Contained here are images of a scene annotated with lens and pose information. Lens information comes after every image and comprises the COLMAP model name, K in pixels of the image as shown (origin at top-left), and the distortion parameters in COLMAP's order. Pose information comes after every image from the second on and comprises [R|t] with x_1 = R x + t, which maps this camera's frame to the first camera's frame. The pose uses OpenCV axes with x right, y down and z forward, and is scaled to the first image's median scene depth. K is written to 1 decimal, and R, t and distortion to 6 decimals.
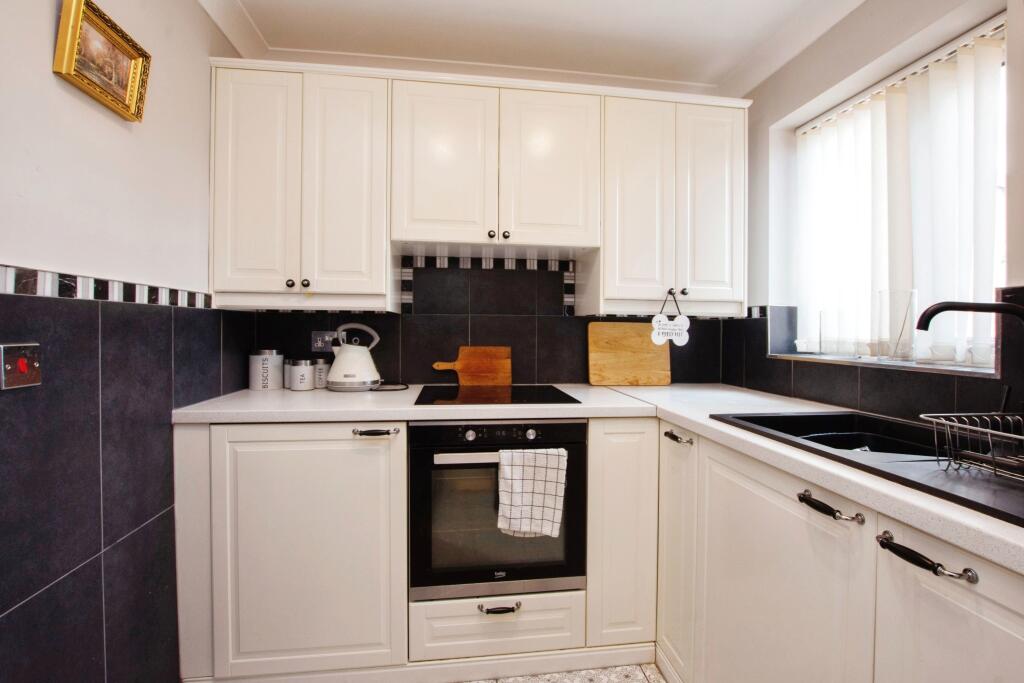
lens RADIAL K [[472.7, 0, 515.0], [0, 472.7, 325.7], [0, 0, 1]] dist [-0.001588, 0.001368]
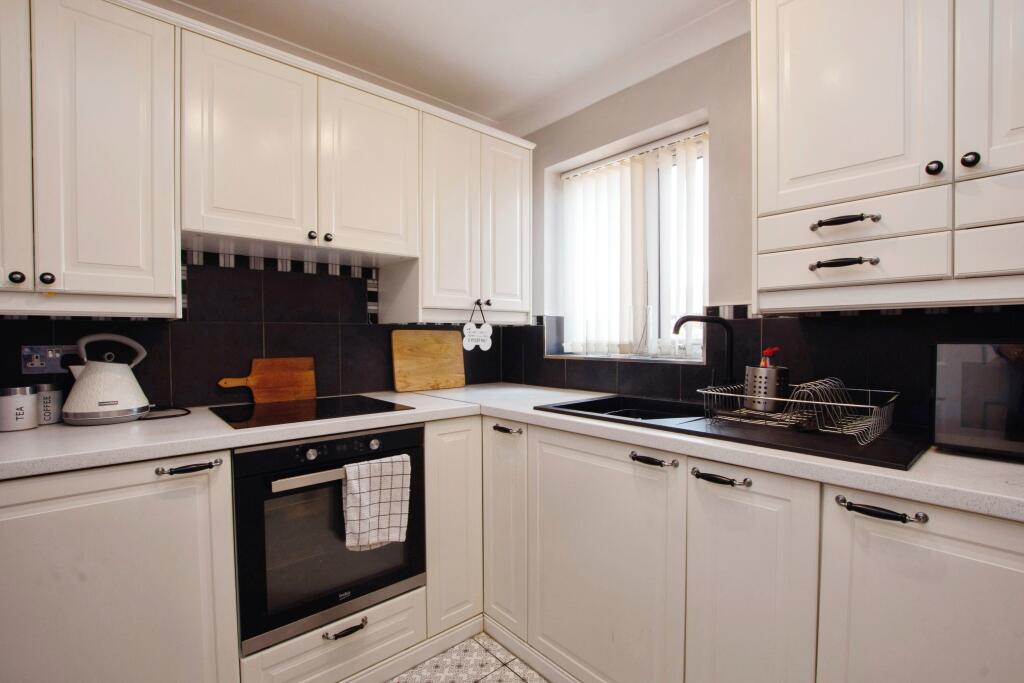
lens RADIAL K [[472.7, 0, 505.9], [0, 472.7, 341.1], [0, 0, 1]] dist [-0.001588, 0.001368]
pose [[0.844912, -0.019565, 0.534548, -0.244241], [0.009998, 0.999734, 0.020788, -0.003362], [-0.534812, -0.012220, 0.844882, 0.023766]]
